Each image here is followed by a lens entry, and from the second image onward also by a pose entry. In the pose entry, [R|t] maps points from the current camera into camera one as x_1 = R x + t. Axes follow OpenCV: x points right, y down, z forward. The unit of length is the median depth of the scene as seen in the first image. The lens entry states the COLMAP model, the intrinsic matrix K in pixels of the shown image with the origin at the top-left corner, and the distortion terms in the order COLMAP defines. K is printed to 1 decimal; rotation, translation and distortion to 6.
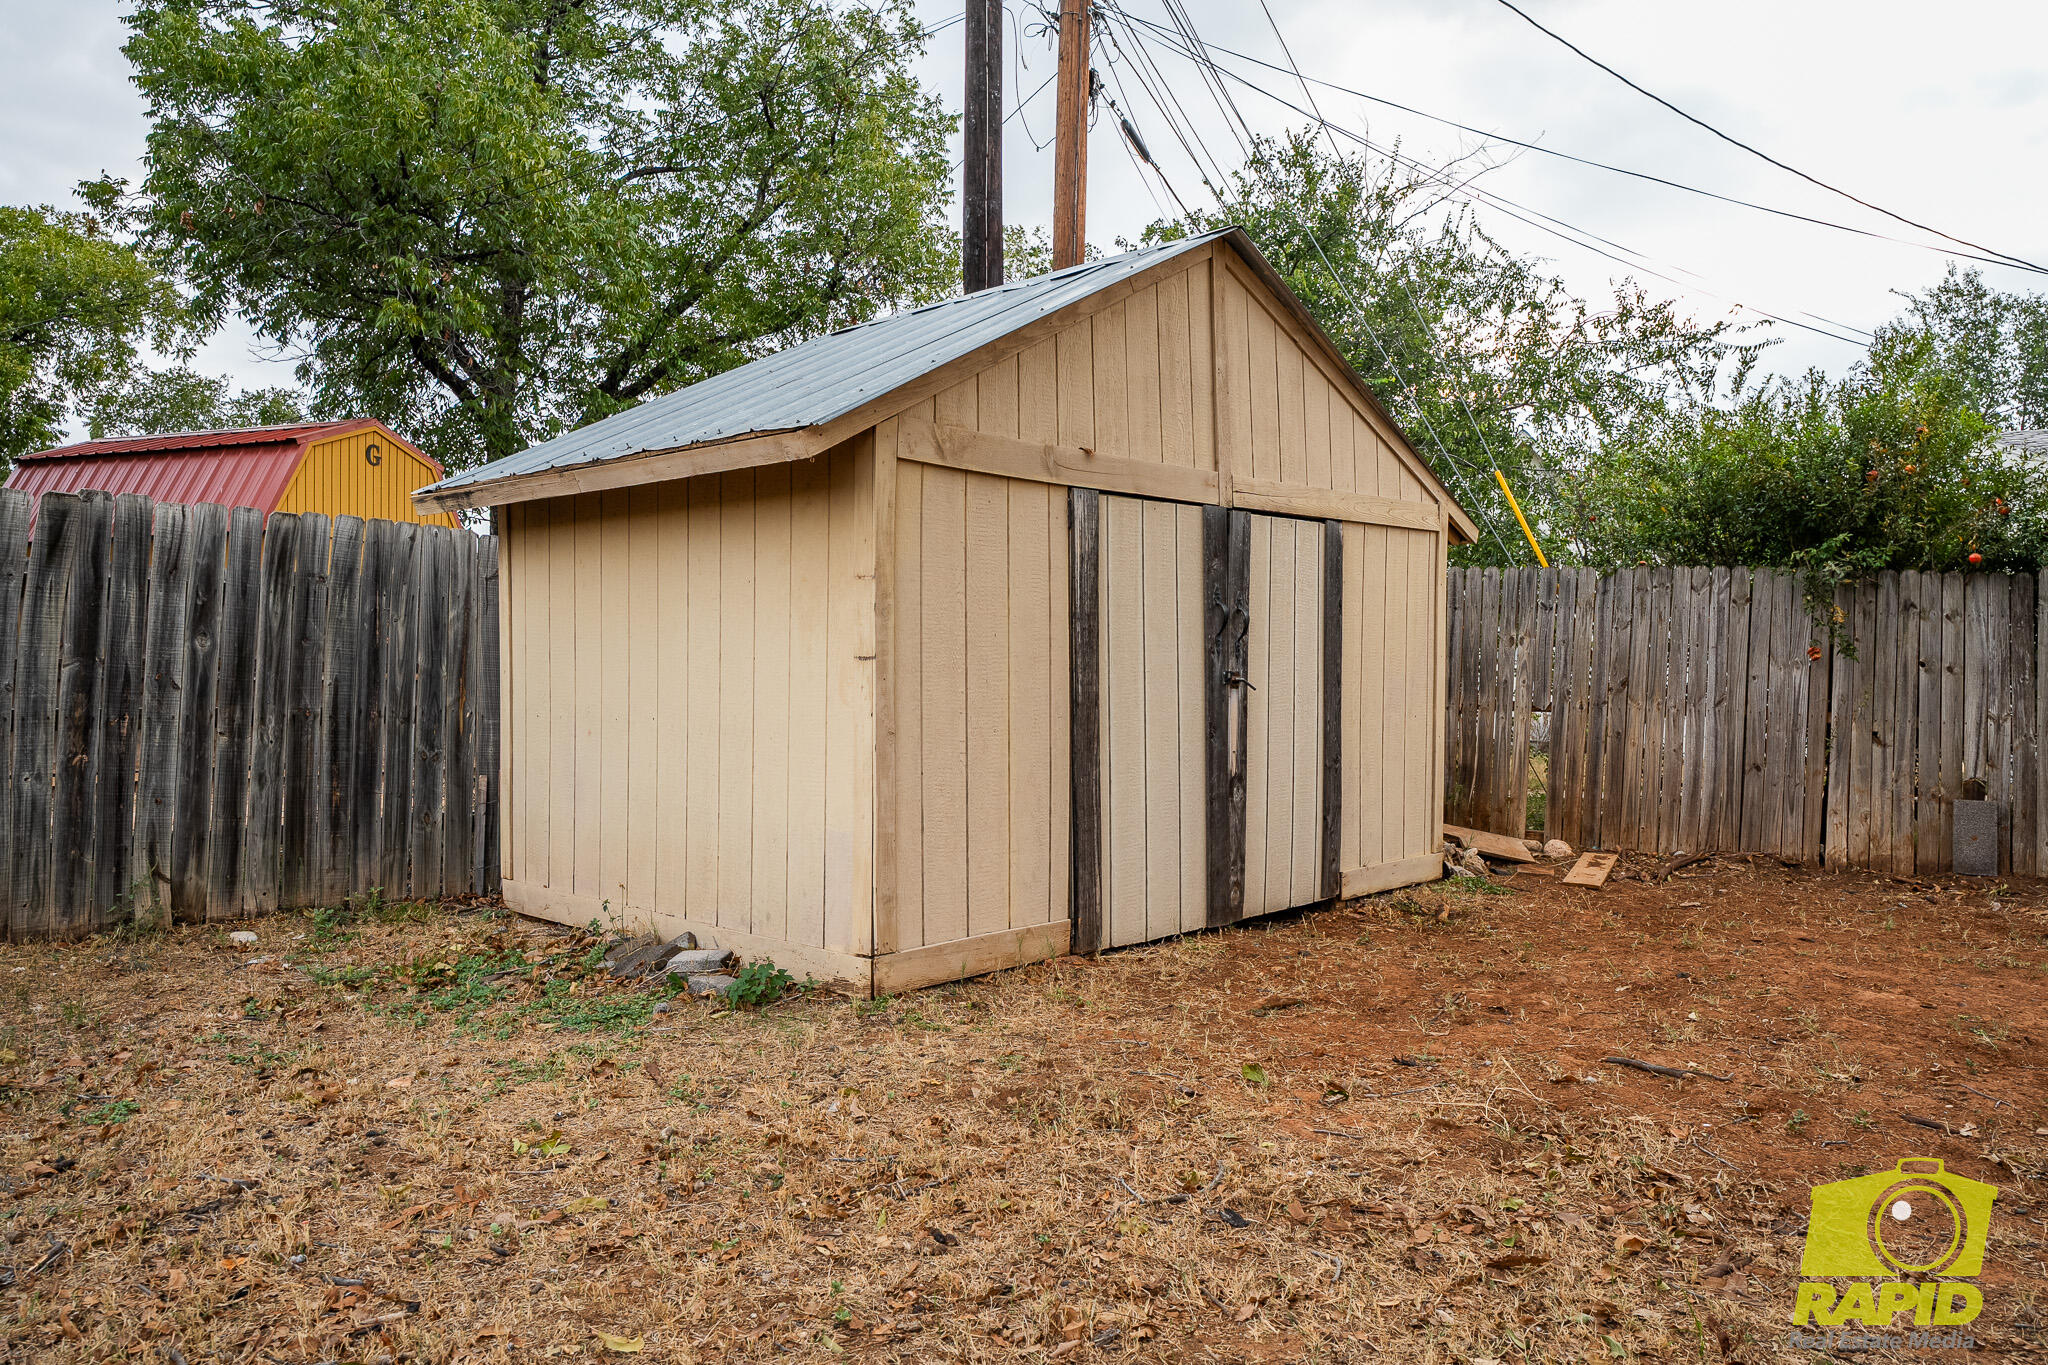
lens RADIAL K [[1405.3, 0, 1024.0], [0, 1405.3, 682.5], [0, 0, 1]] dist [-0.000802, 0.002291]
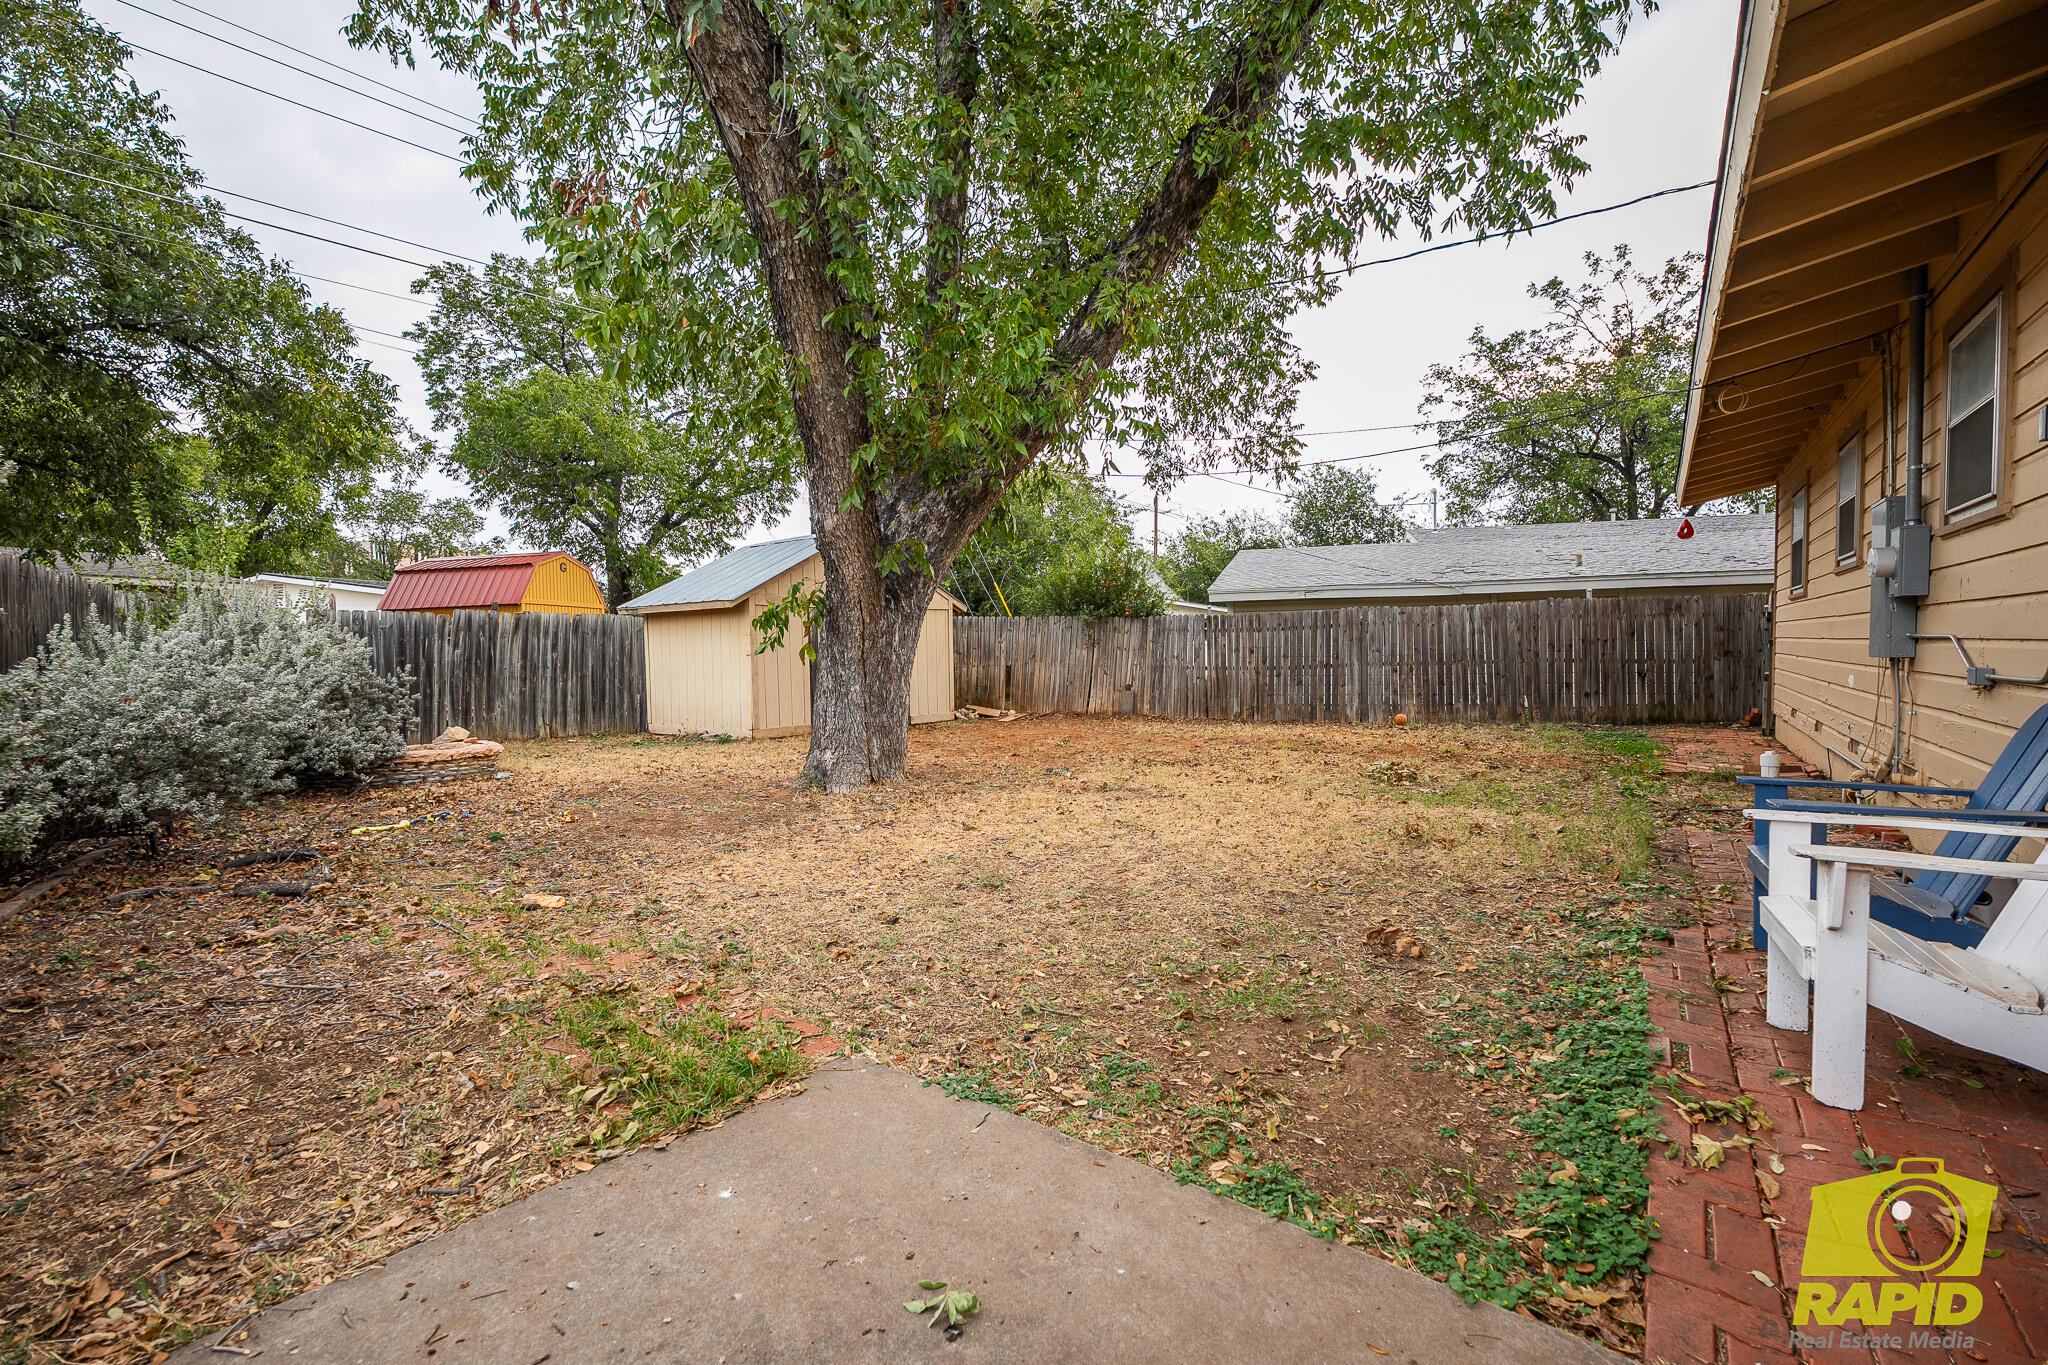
lens RADIAL K [[899.9, 0, 1024.0], [0, 899.9, 682.5], [0, 0, 1]] dist [-0.003275, 0.000719]
pose [[0.995178, -0.025507, 0.094710, 0.320807], [0.023122, 0.999389, 0.026198, 0.008379], [-0.095320, -0.023882, 0.995160, -1.230065]]
